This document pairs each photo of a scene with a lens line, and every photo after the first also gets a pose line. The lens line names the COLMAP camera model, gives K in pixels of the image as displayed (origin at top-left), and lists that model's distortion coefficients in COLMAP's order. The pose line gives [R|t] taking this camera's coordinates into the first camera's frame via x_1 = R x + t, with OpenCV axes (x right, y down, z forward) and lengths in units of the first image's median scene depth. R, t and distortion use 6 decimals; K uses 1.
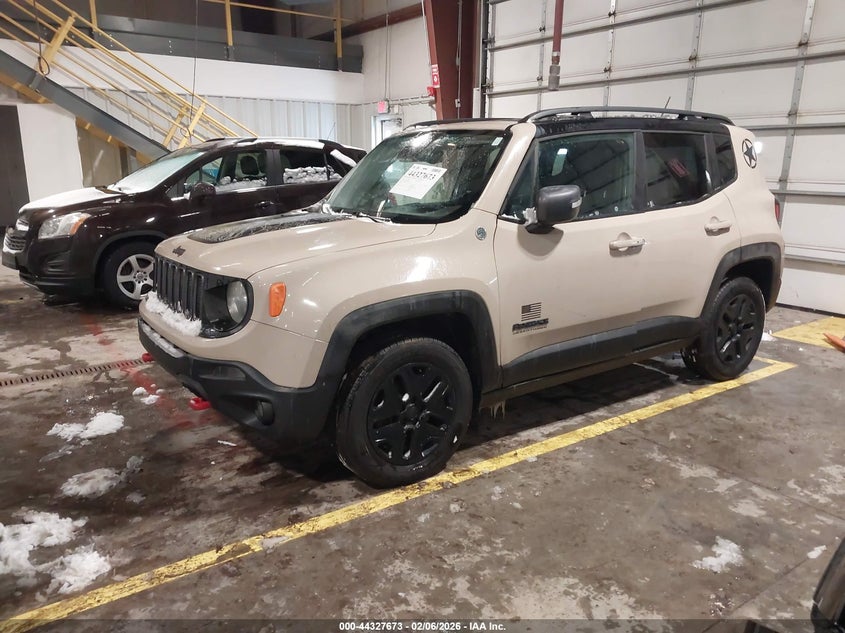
lens RADIAL K [[662.8, 0, 416.4], [0, 662.8, 314.9], [0, 0, 1]] dist [0.010588, -0.009837]
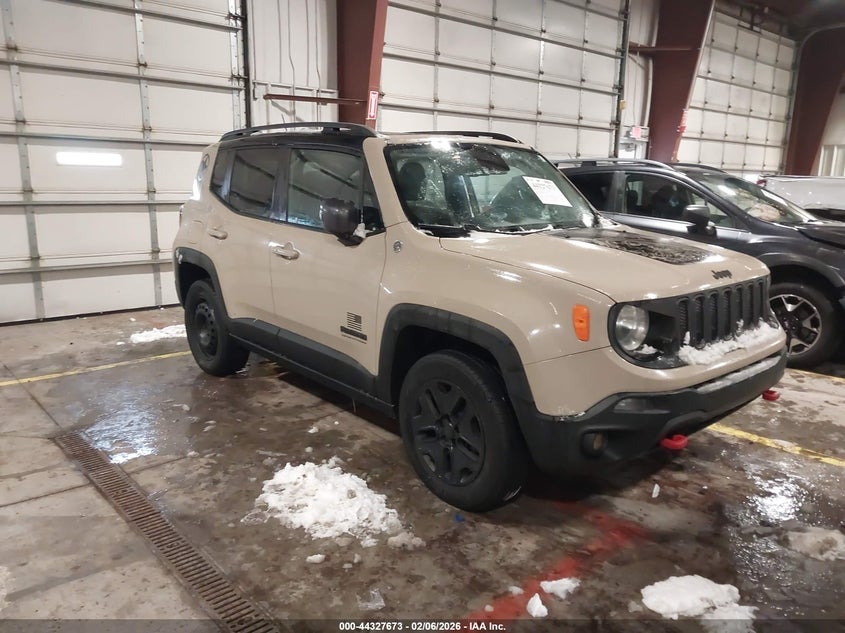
lens RADIAL K [[662.8, 0, 421.8], [0, 662.8, 320.9], [0, 0, 1]] dist [0.010588, -0.009837]
pose [[-0.113918, -0.206645, 0.971761, -1.060945], [0.216254, 0.949518, 0.227266, -0.288784], [-0.969668, 0.236037, -0.063479, 1.304313]]
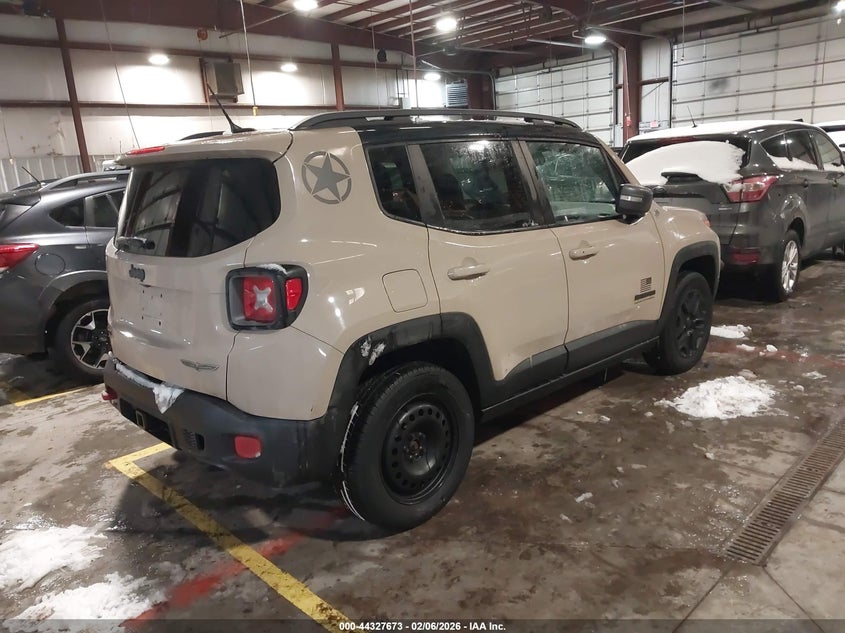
lens RADIAL K [[662.8, 0, 417.0], [0, 662.8, 317.1], [0, 0, 1]] dist [0.010588, -0.009837]
pose [[-0.982606, 0.105064, -0.153123, 0.439524], [0.028598, 0.900340, 0.434247, -0.550795], [0.183486, 0.422314, -0.887684, 2.303672]]
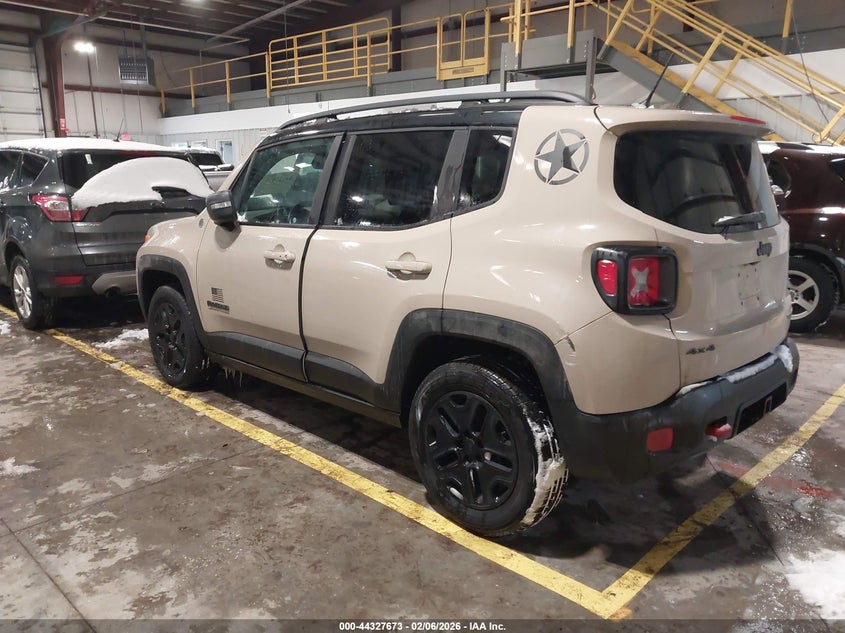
lens RADIAL K [[662.8, 0, 415.8], [0, 662.8, 317.3], [0, 0, 1]] dist [0.010588, -0.009837]
pose [[0.188189, 0.216433, -0.957988, 1.286708], [-0.224868, 0.959001, 0.172489, -0.232934], [0.956044, 0.182960, 0.229142, 1.001828]]
